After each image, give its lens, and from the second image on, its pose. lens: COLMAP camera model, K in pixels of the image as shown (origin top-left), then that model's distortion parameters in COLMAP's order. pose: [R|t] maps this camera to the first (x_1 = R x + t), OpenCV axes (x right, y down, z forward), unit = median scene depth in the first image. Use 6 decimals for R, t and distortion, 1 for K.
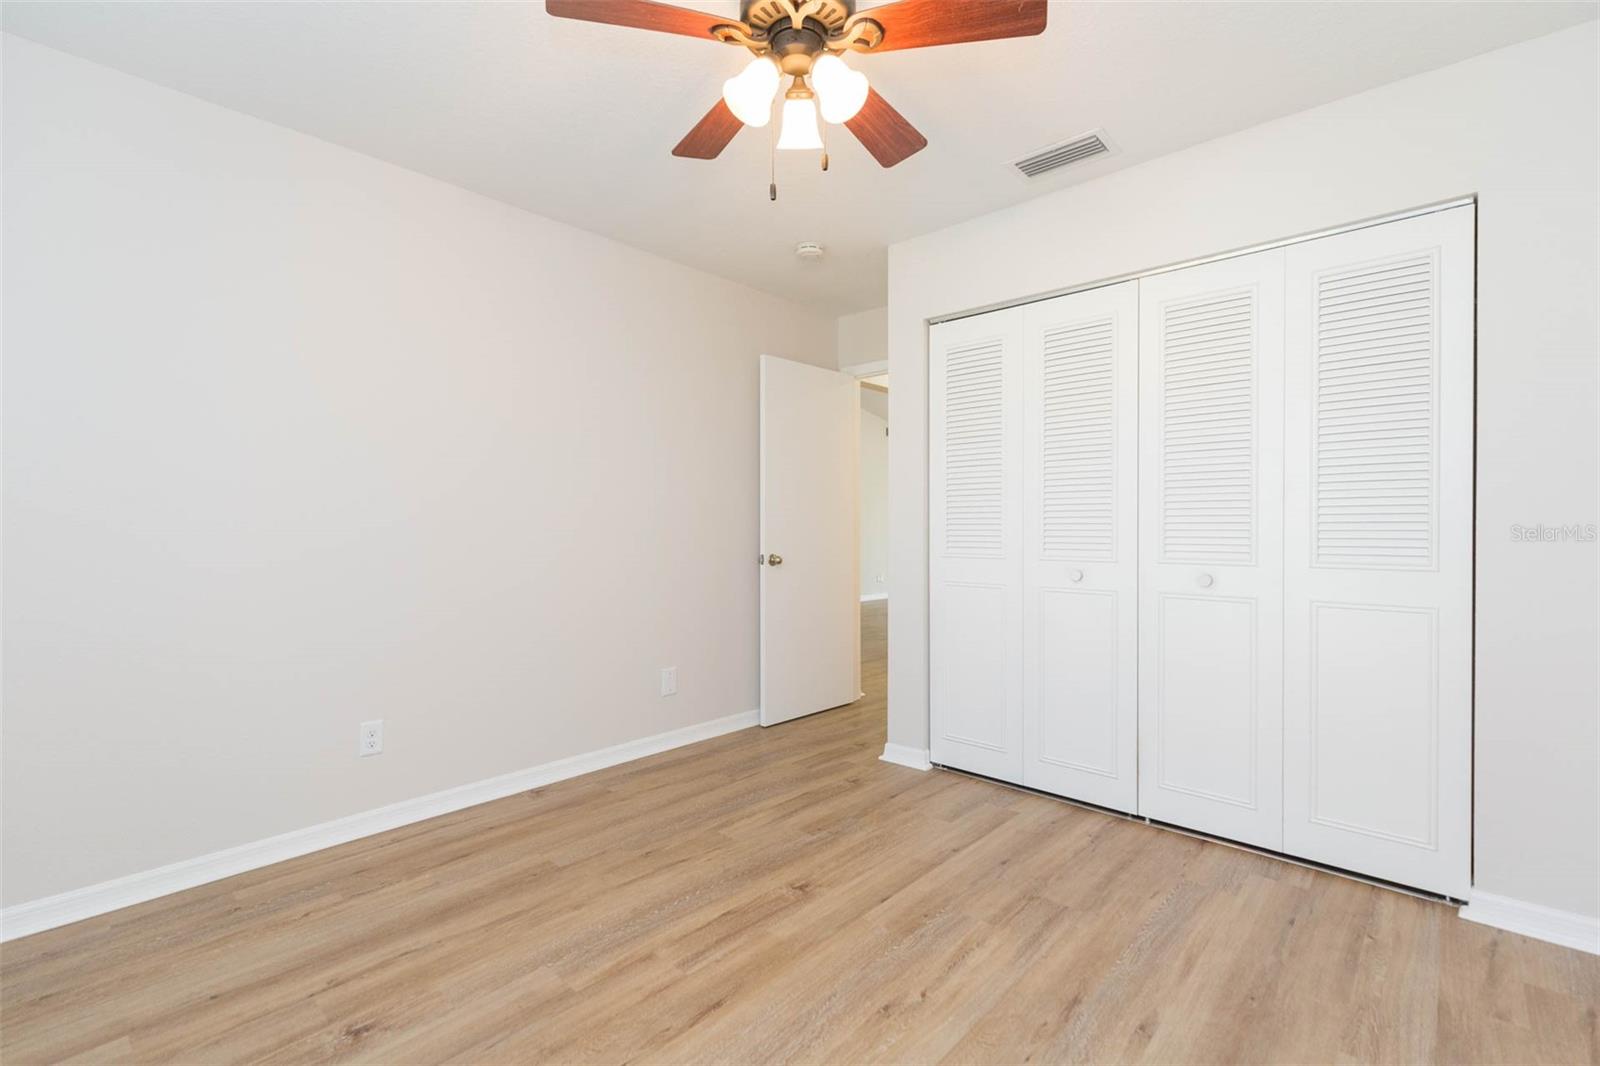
lens RADIAL K [[710.2, 0, 806.8], [0, 710.2, 533.6], [0, 0, 1]] dist [0.004497, 0.000191]
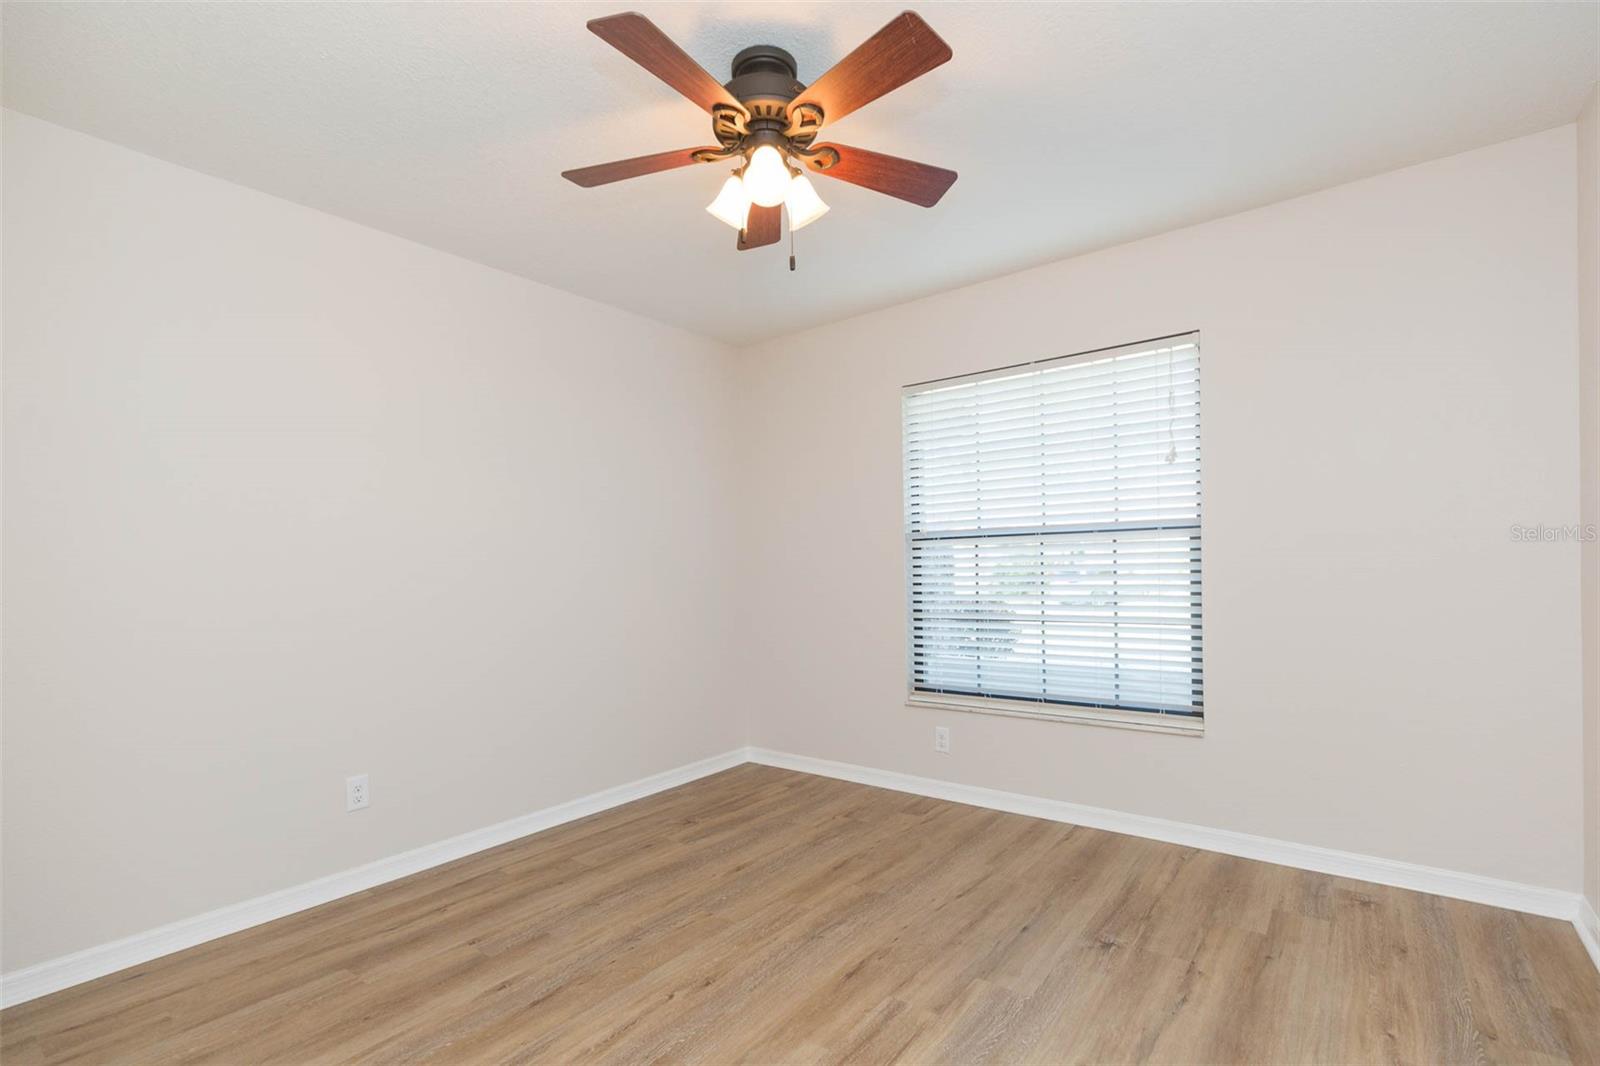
lens RADIAL K [[710.2, 0, 806.8], [0, 710.2, 533.6], [0, 0, 1]] dist [0.004497, 0.000191]
pose [[-0.995388, 0.018227, -0.094179, 0.041762], [0.021843, 0.999057, -0.037513, -0.032629], [0.093406, -0.039397, -0.994848, 2.087090]]
